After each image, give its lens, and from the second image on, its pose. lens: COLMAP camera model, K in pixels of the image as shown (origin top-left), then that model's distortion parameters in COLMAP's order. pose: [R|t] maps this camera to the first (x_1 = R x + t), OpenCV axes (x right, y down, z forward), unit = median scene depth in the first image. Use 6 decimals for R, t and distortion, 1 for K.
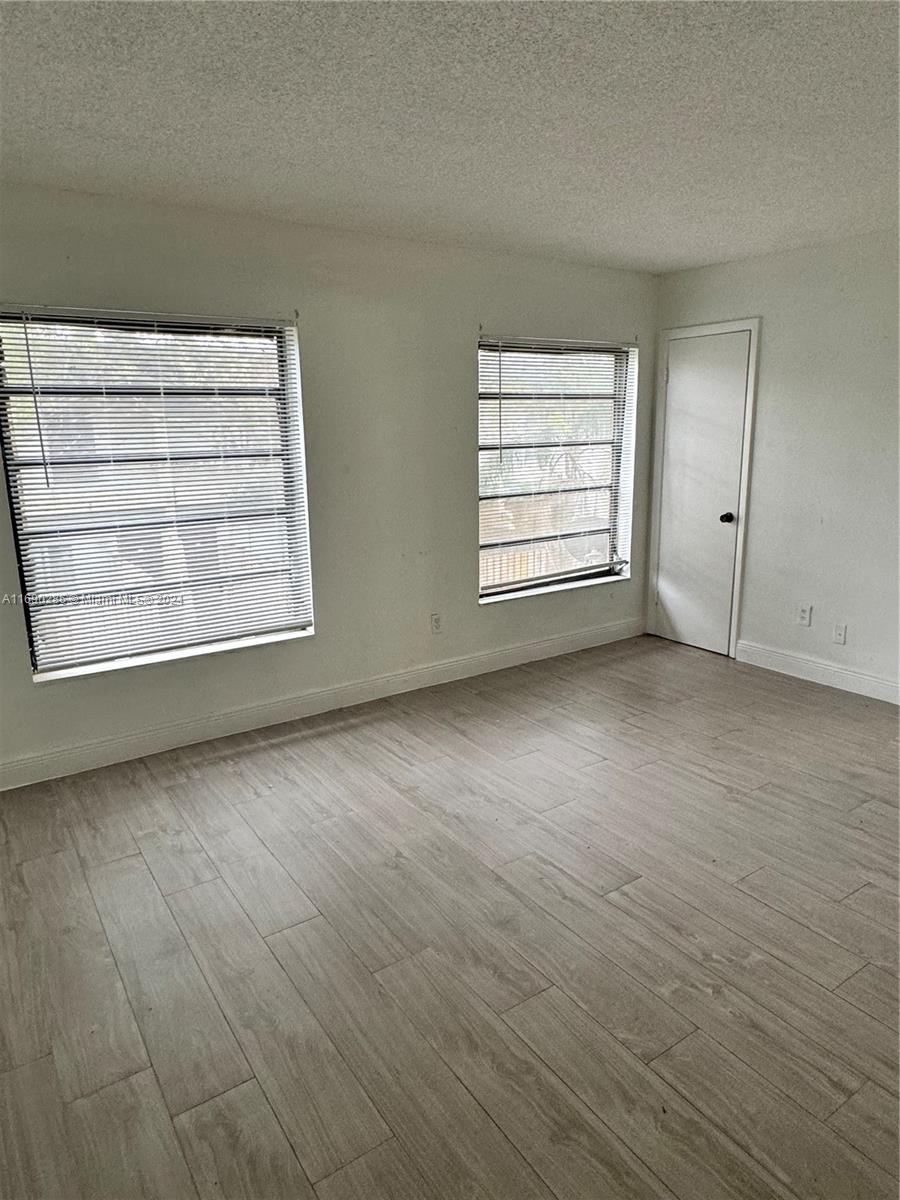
lens RADIAL K [[753.0, 0, 445.8], [0, 753.0, 598.1], [0, 0, 1]] dist [-0.009576, 0.005387]
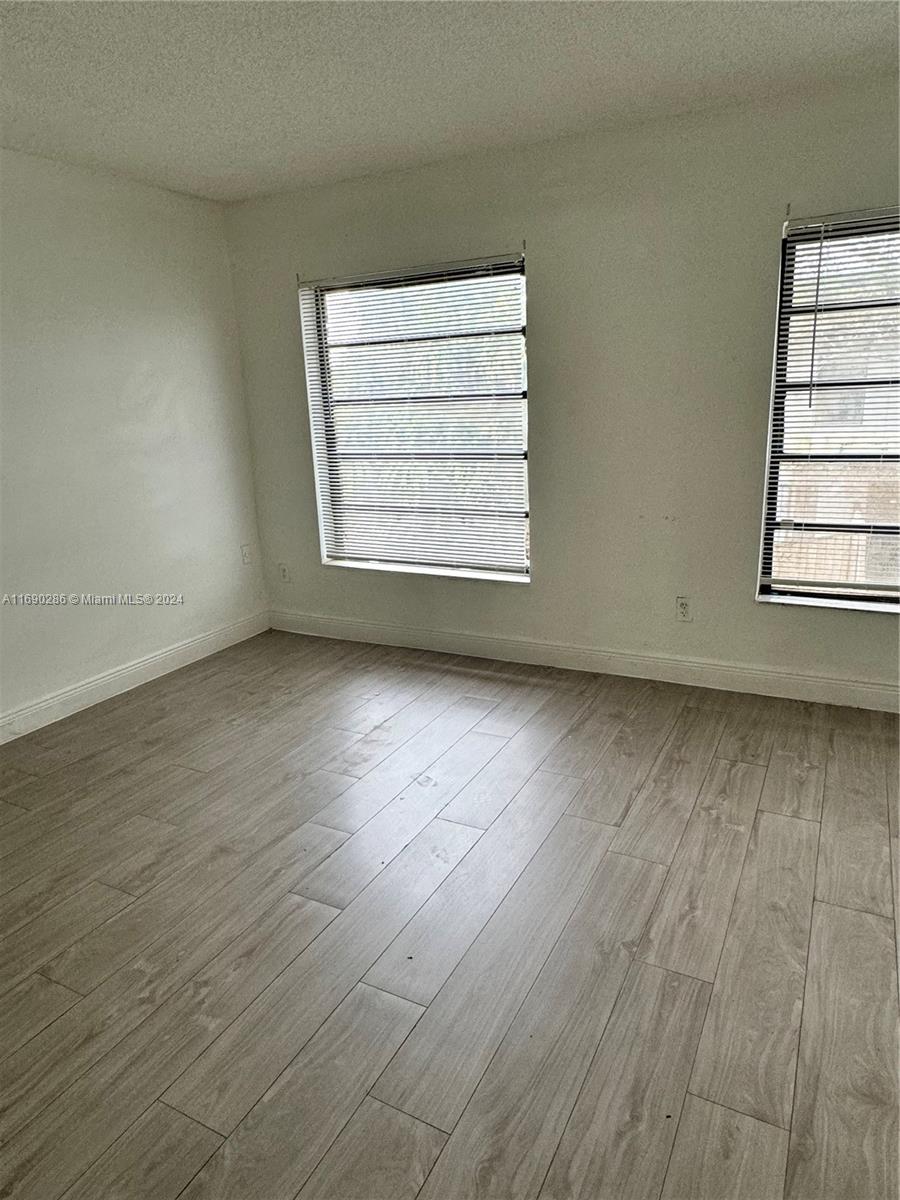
lens RADIAL K [[753.0, 0, 452.2], [0, 753.0, 597.2], [0, 0, 1]] dist [-0.009576, 0.005387]
pose [[0.477716, 0.229311, -0.848059, 0.658343], [-0.165738, 0.971523, 0.169334, -0.088508], [0.862739, 0.059662, 0.502117, 0.464309]]
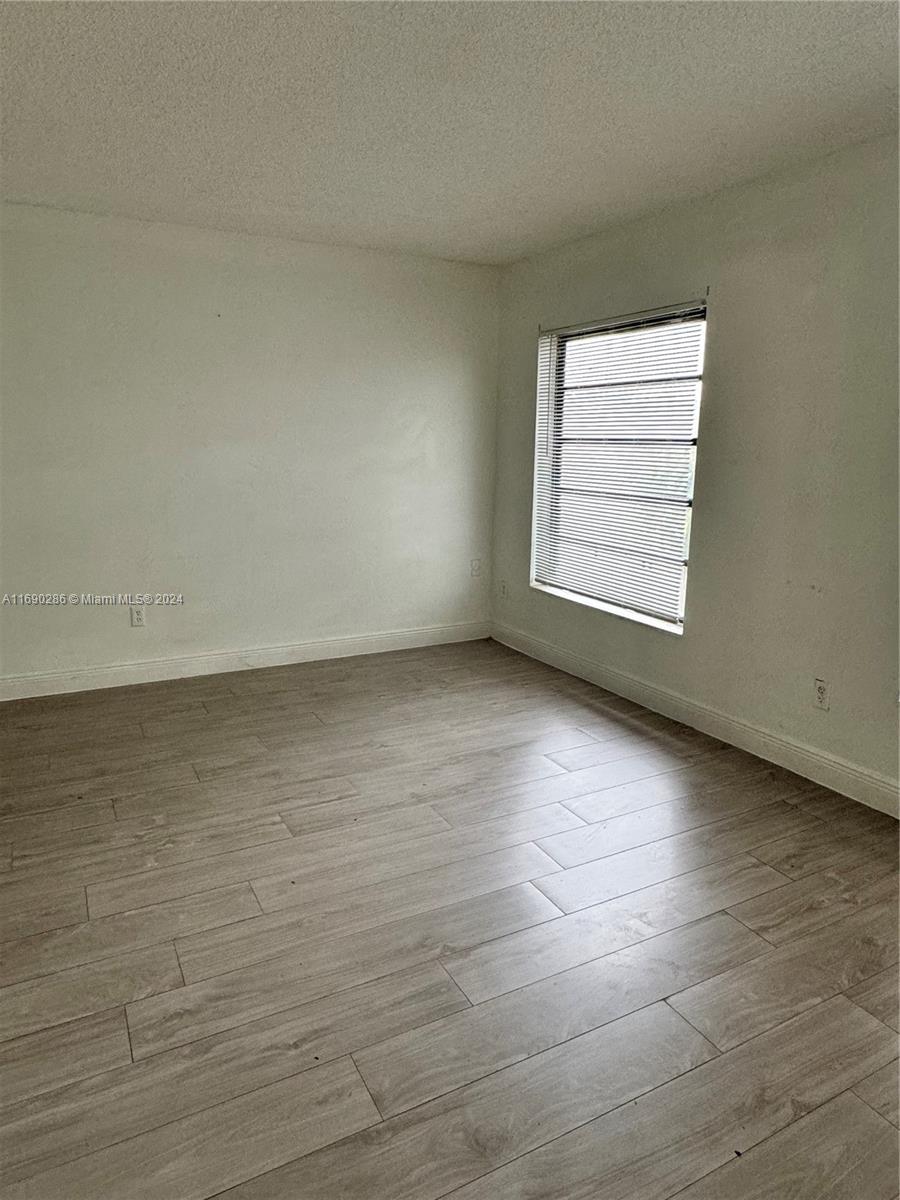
lens RADIAL K [[753.0, 0, 449.2], [0, 753.0, 597.3], [0, 0, 1]] dist [-0.009576, 0.005387]
pose [[-0.098257, 0.221755, -0.970139, 0.812286], [-0.233930, 0.942393, 0.239105, -0.163722], [0.967276, 0.250439, -0.040721, 0.812352]]
